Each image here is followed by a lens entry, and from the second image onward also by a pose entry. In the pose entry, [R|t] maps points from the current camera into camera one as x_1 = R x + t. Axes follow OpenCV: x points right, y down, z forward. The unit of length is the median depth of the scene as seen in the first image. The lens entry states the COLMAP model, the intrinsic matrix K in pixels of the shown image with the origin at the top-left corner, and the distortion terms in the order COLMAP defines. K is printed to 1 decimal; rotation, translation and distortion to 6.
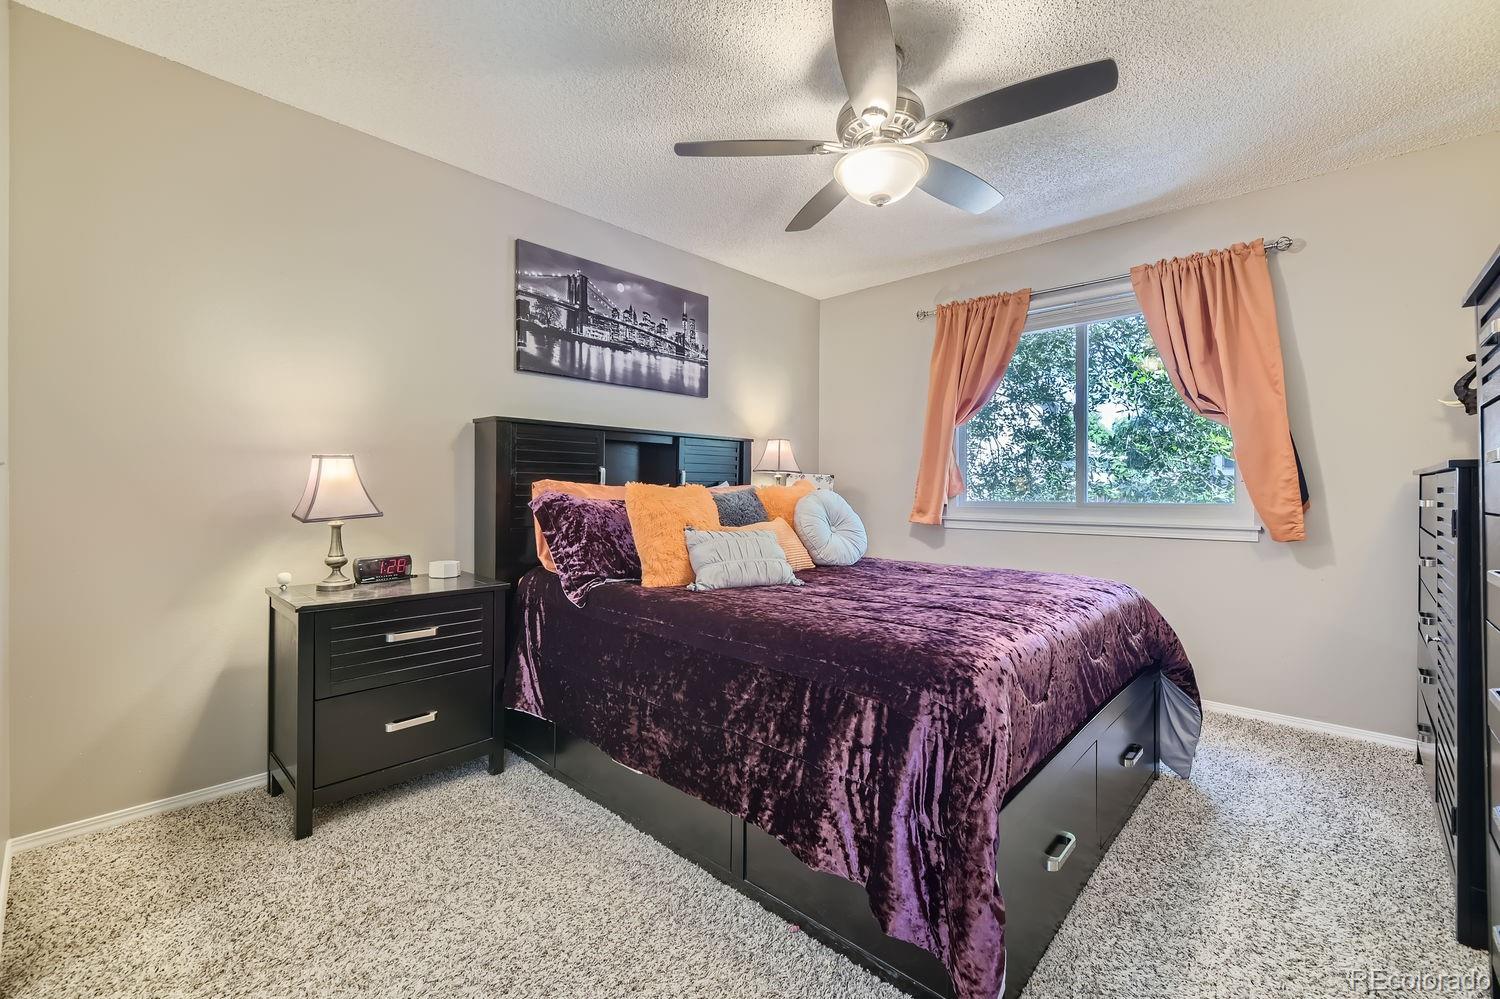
lens RADIAL K [[615.9, 0, 747.0], [0, 615.9, 490.7], [0, 0, 1]] dist [-0.000806, -0.000159]
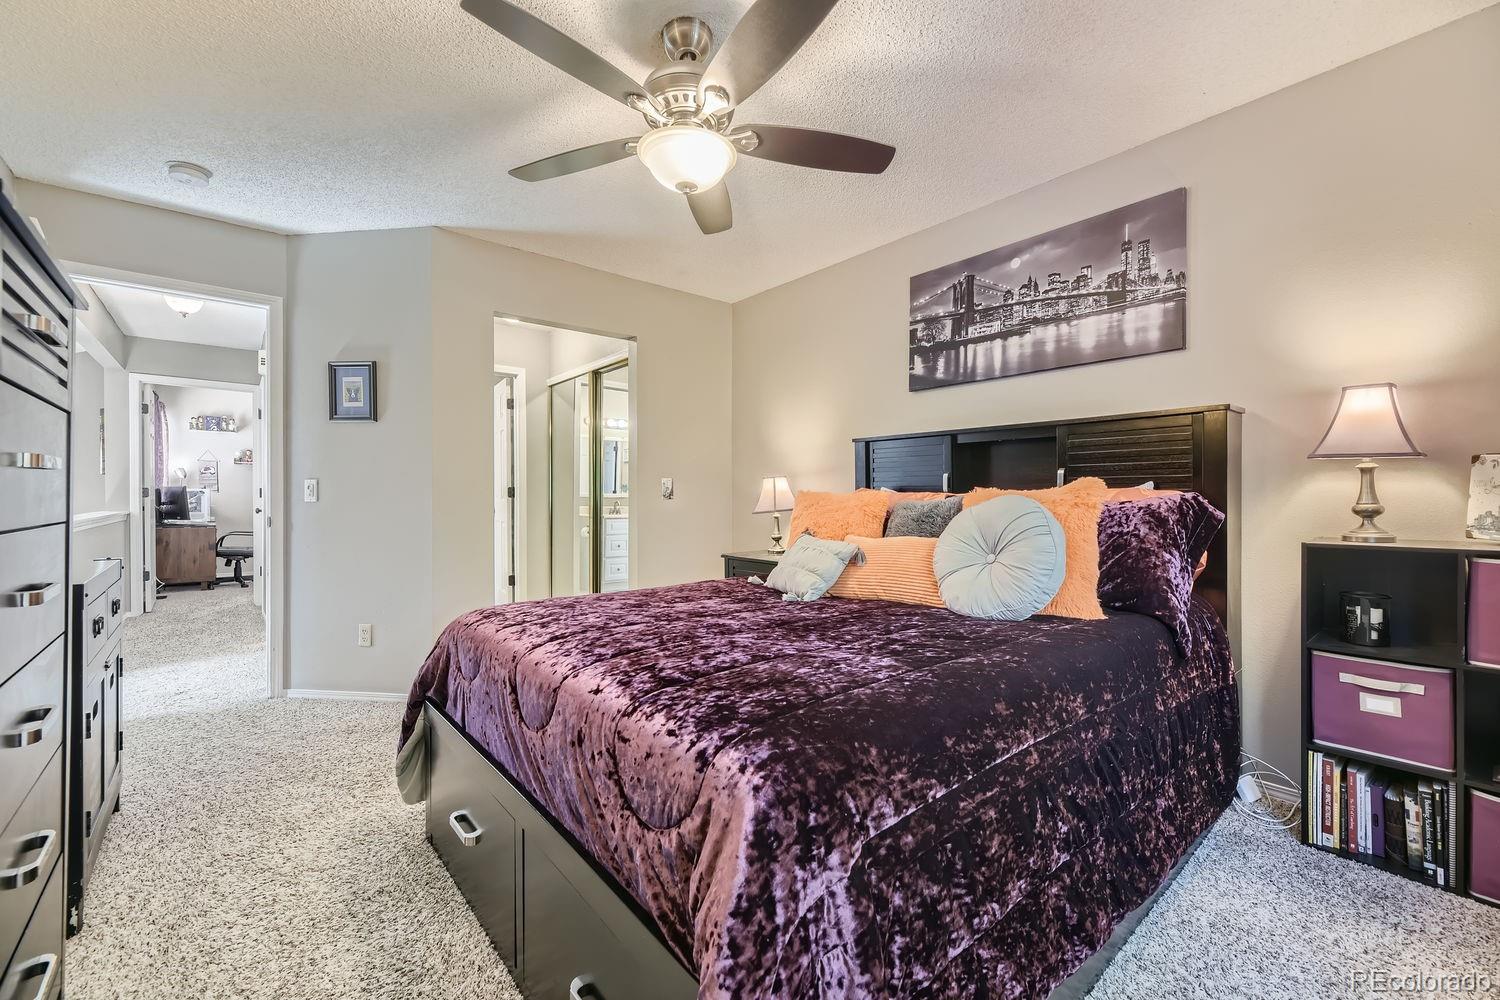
lens RADIAL K [[615.9, 0, 747.0], [0, 615.9, 491.2], [0, 0, 1]] dist [-0.000806, -0.000159]
pose [[-0.112523, -0.007315, -0.993622, 0.714047], [0.003457, 0.999964, -0.007753, -0.003409], [0.993643, -0.004308, -0.112494, 0.740299]]
